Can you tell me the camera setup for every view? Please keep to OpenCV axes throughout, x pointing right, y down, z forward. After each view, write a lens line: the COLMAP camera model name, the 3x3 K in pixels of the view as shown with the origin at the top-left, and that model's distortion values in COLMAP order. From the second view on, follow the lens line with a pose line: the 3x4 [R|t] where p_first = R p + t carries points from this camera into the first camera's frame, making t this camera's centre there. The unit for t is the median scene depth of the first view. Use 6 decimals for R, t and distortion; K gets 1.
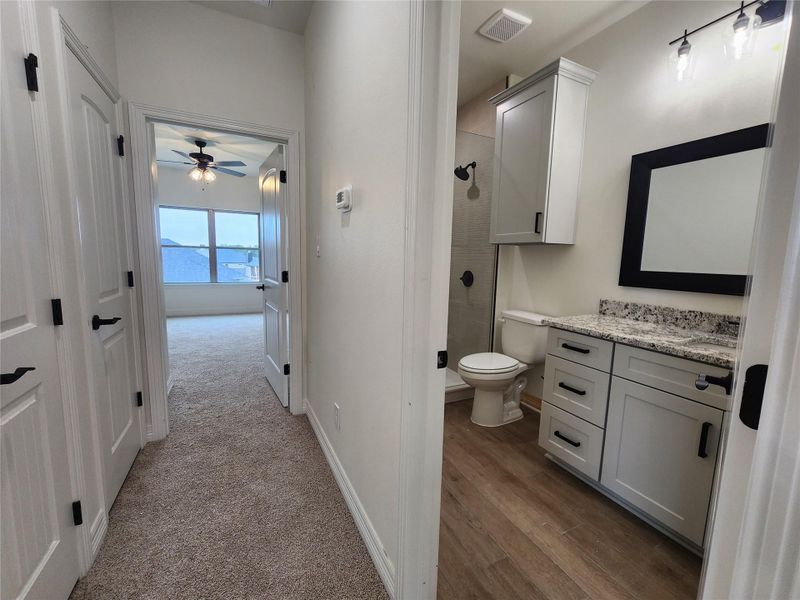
lens RADIAL K [[326.6, 0, 398.7], [0, 326.6, 294.6], [0, 0, 1]] dist [0.000211, -0.000336]
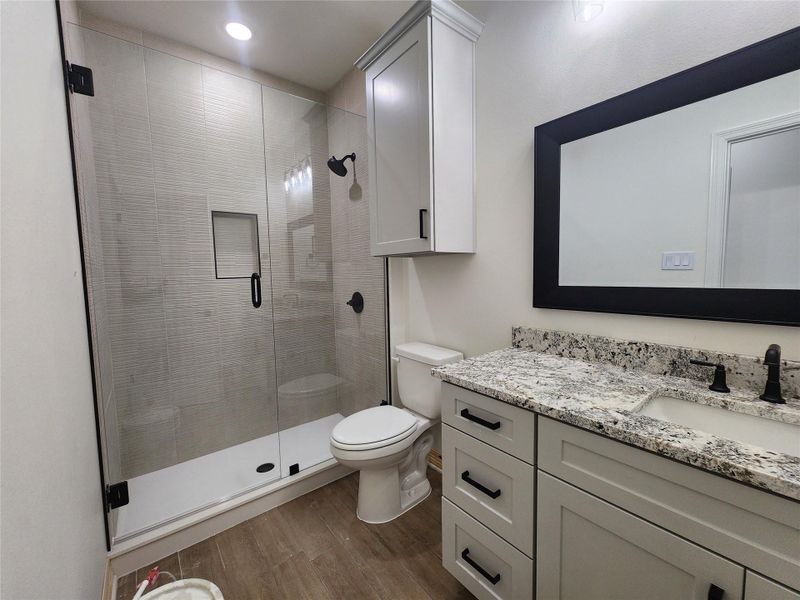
lens RADIAL K [[326.6, 0, 400.2], [0, 326.6, 294.4], [0, 0, 1]] dist [0.000211, -0.000336]
pose [[0.976130, -0.059340, 0.208926, 0.227154], [0.069697, 0.996660, -0.042559, -0.042814], [-0.205702, 0.056105, 0.977005, 0.338539]]
